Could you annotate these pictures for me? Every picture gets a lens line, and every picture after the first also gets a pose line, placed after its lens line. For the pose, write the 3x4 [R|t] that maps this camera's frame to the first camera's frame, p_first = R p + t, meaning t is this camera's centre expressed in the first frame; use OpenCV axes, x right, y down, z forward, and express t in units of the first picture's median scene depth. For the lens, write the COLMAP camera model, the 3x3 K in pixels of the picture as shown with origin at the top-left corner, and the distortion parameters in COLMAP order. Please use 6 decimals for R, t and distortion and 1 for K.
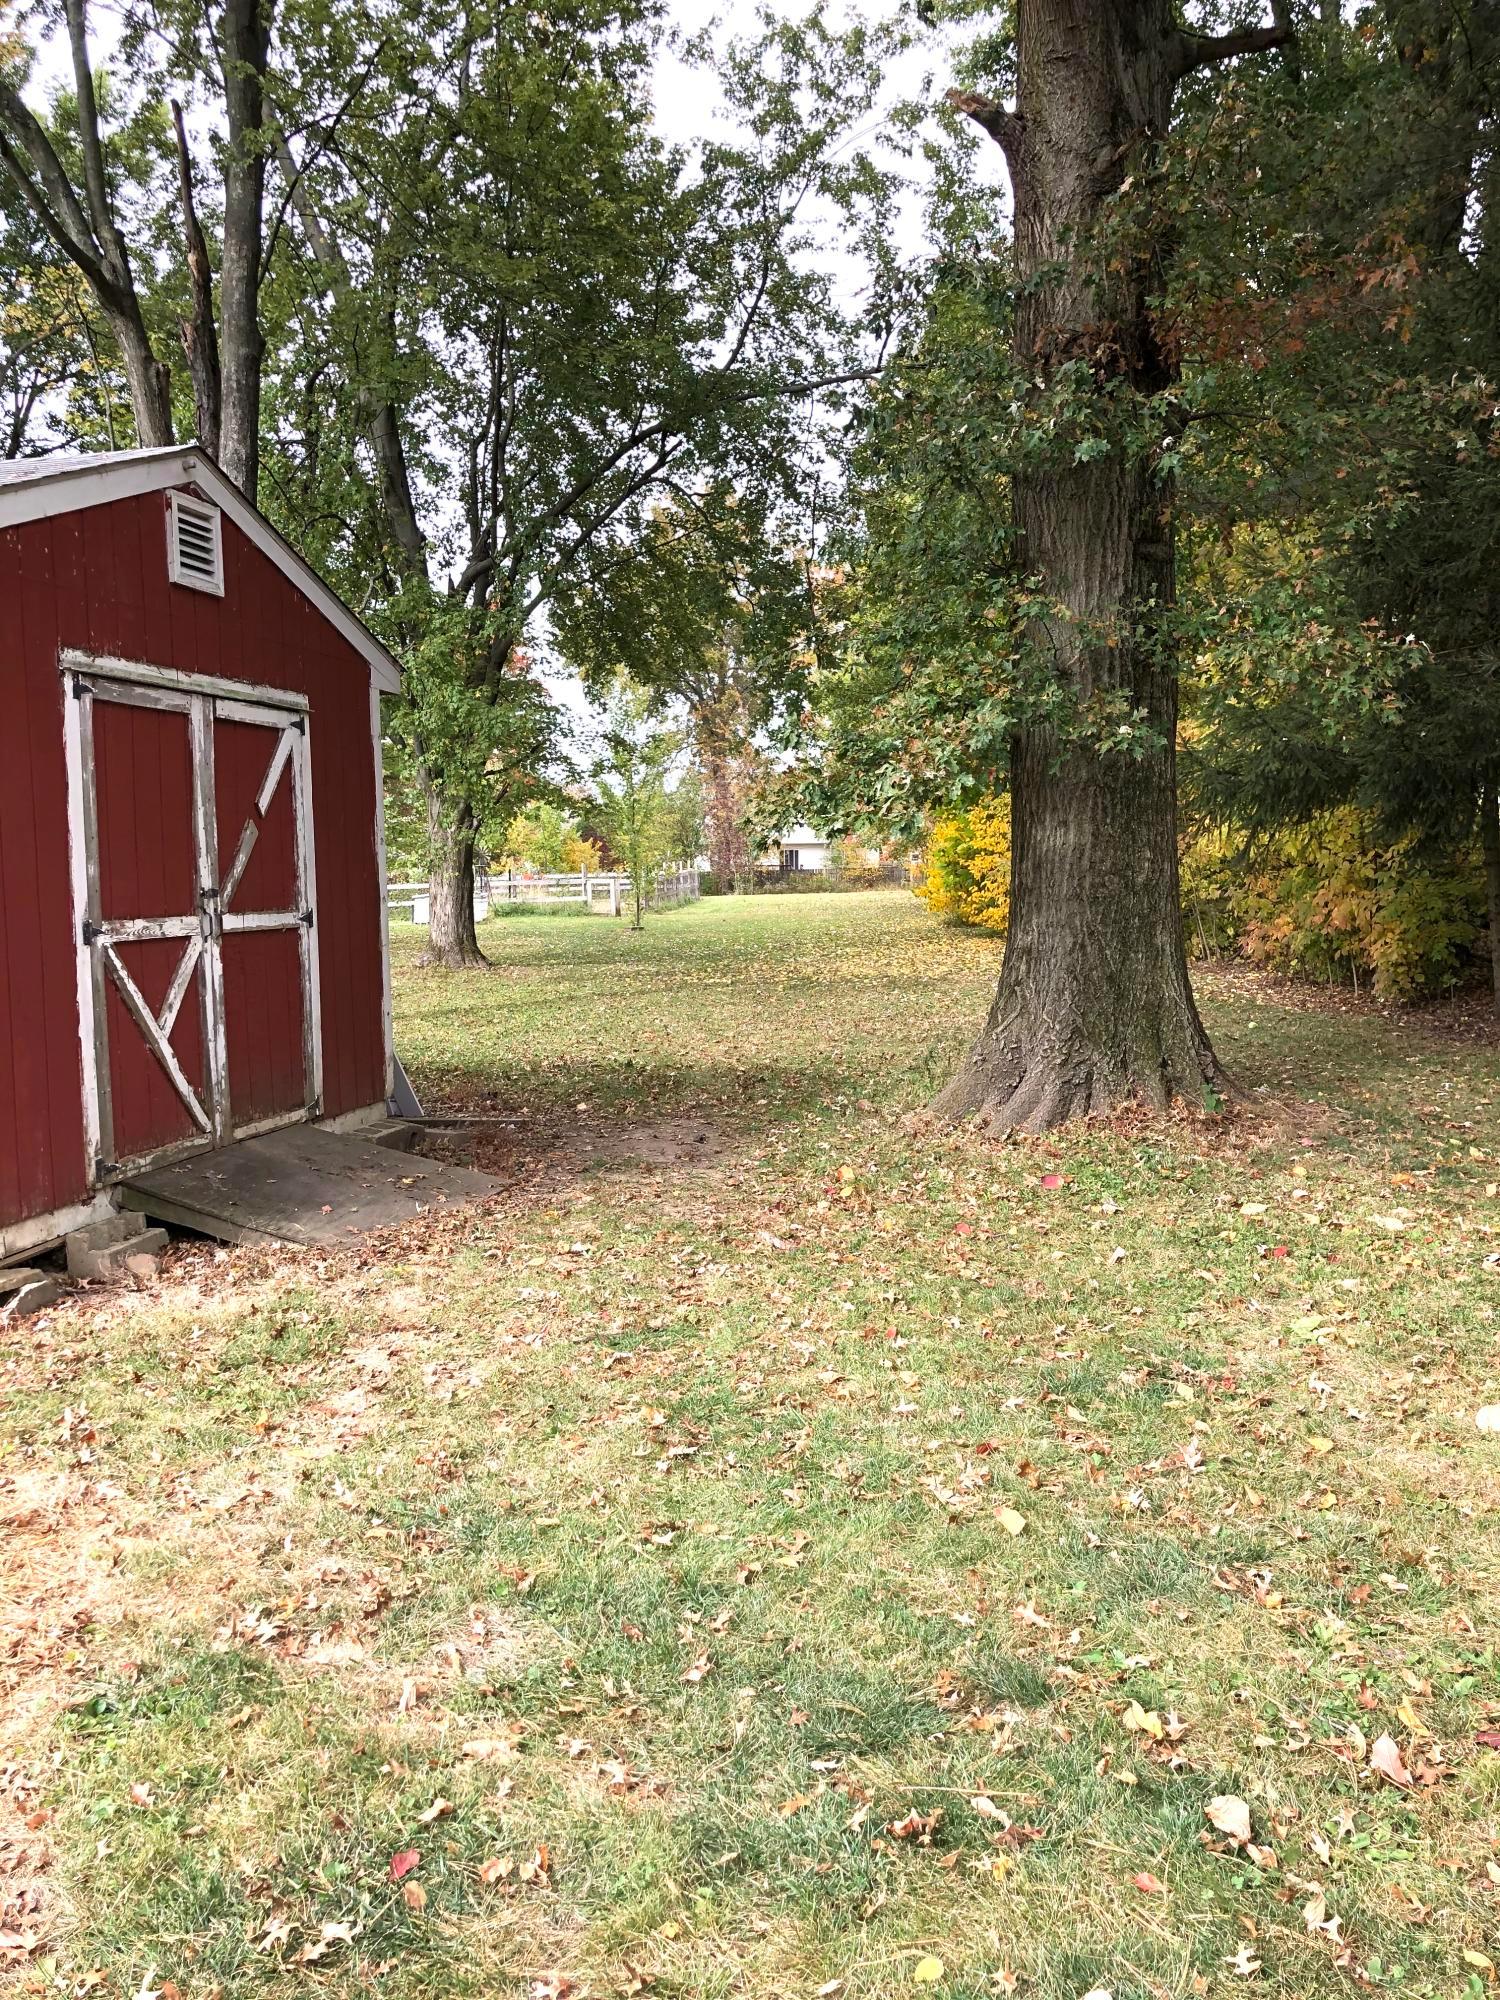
lens RADIAL K [[1662.3, 0, 743.3], [0, 1662.3, 1030.6], [0, 0, 1]] dist [0.004243, -0.035995]
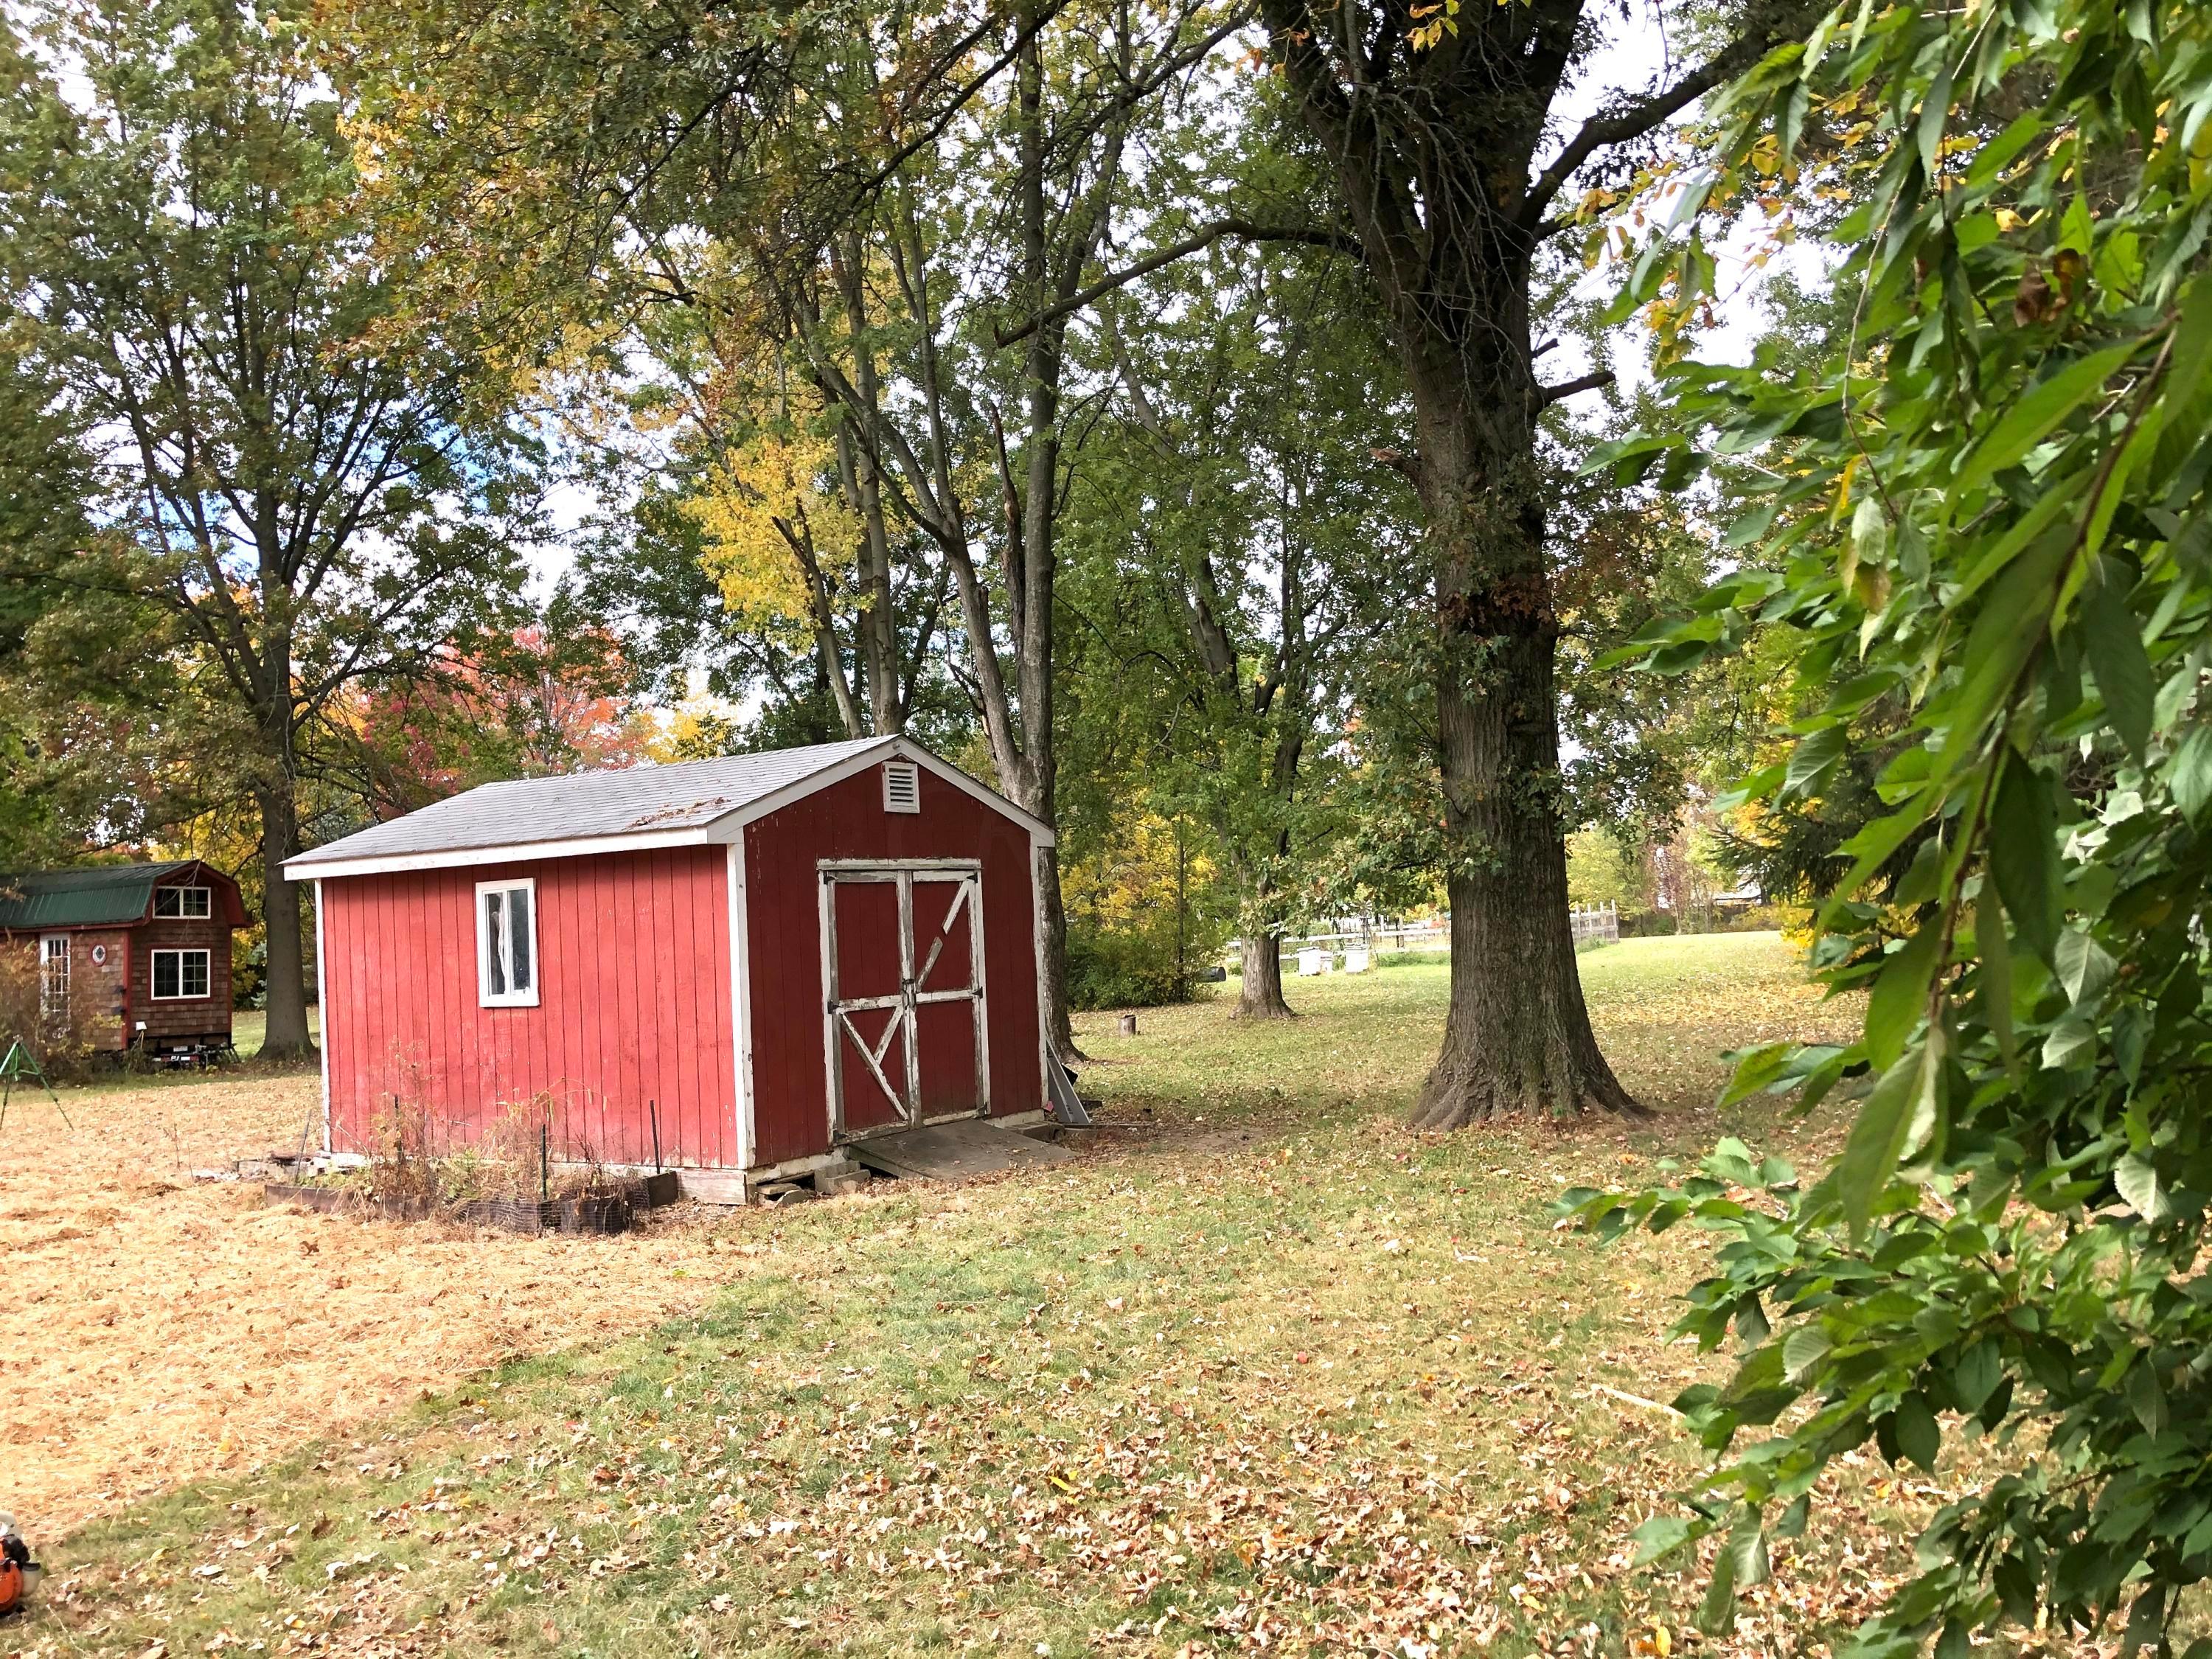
lens RADIAL K [[1838.5, 0, 1106.8], [0, 1838.5, 830.4], [0, 0, 1]] dist [0.004243, -0.035995]
pose [[0.935026, -0.047825, -0.351338, 0.559117], [-0.000902, 0.990538, -0.137234, 0.025008], [0.354577, 0.128634, 0.926136, -0.735622]]
